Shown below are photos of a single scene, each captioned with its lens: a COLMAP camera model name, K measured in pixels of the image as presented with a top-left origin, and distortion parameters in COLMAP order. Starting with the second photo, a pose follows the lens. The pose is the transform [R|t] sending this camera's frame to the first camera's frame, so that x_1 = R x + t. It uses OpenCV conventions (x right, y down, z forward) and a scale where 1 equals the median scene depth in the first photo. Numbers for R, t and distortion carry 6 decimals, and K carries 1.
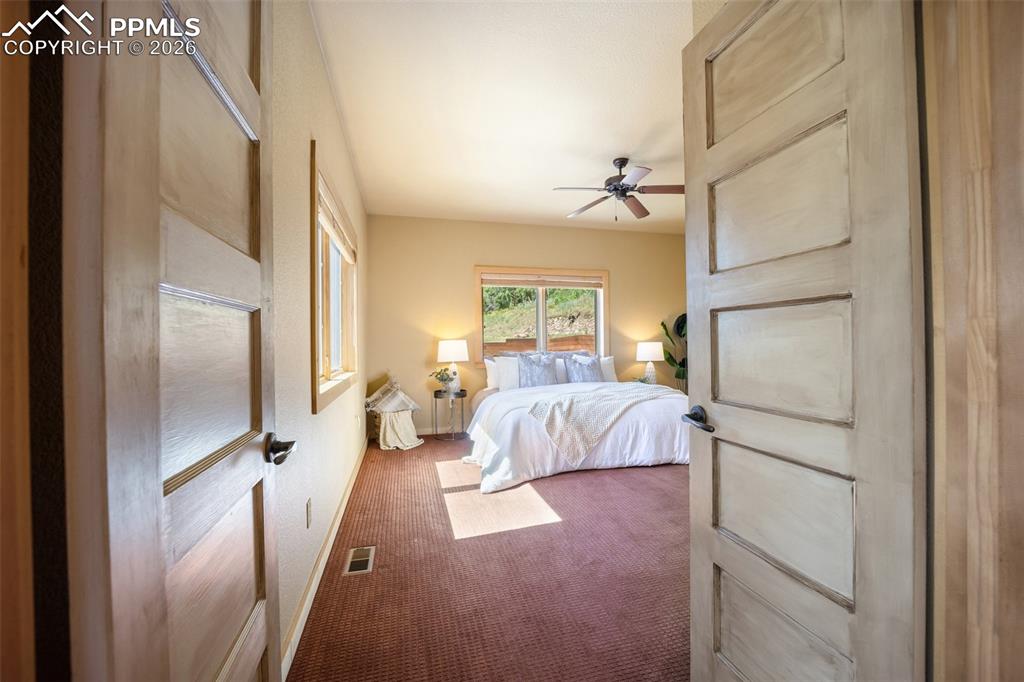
lens RADIAL K [[421.2, 0, 511.1], [0, 421.2, 338.6], [0, 0, 1]] dist [-0.019222, -0.000456]
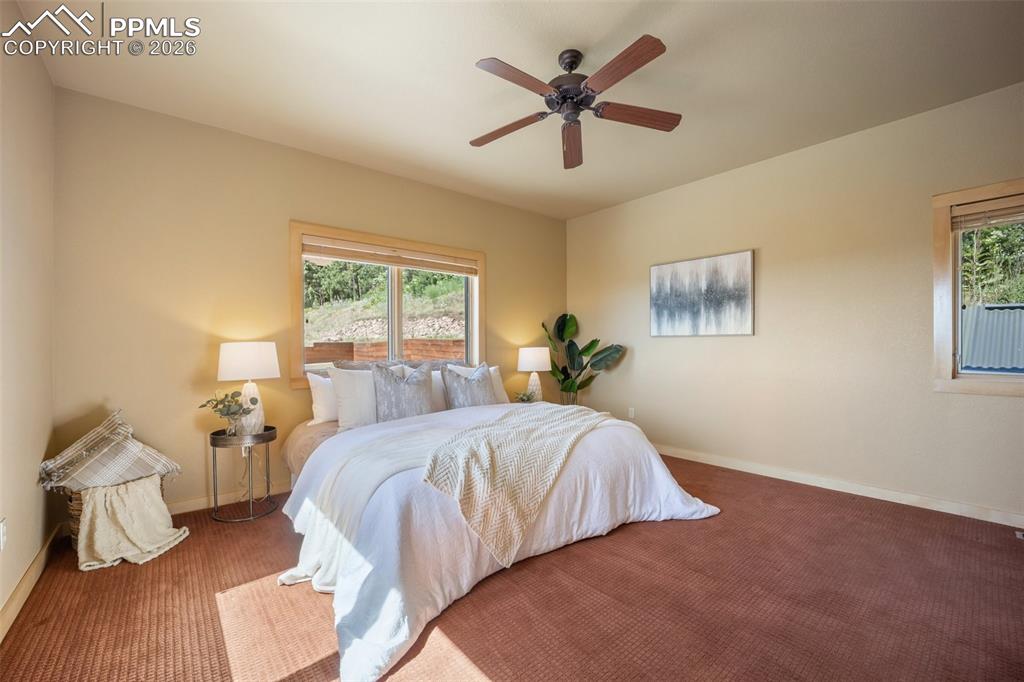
lens RADIAL K [[421.8, 0, 511.8], [0, 421.8, 349.7], [0, 0, 1]] dist [-0.035442, 0.004741]
pose [[0.901903, 0.004141, 0.431919, -0.066185], [-0.010142, 0.999881, 0.011591, 0.004789], [-0.431819, -0.014834, 0.901838, 0.365664]]
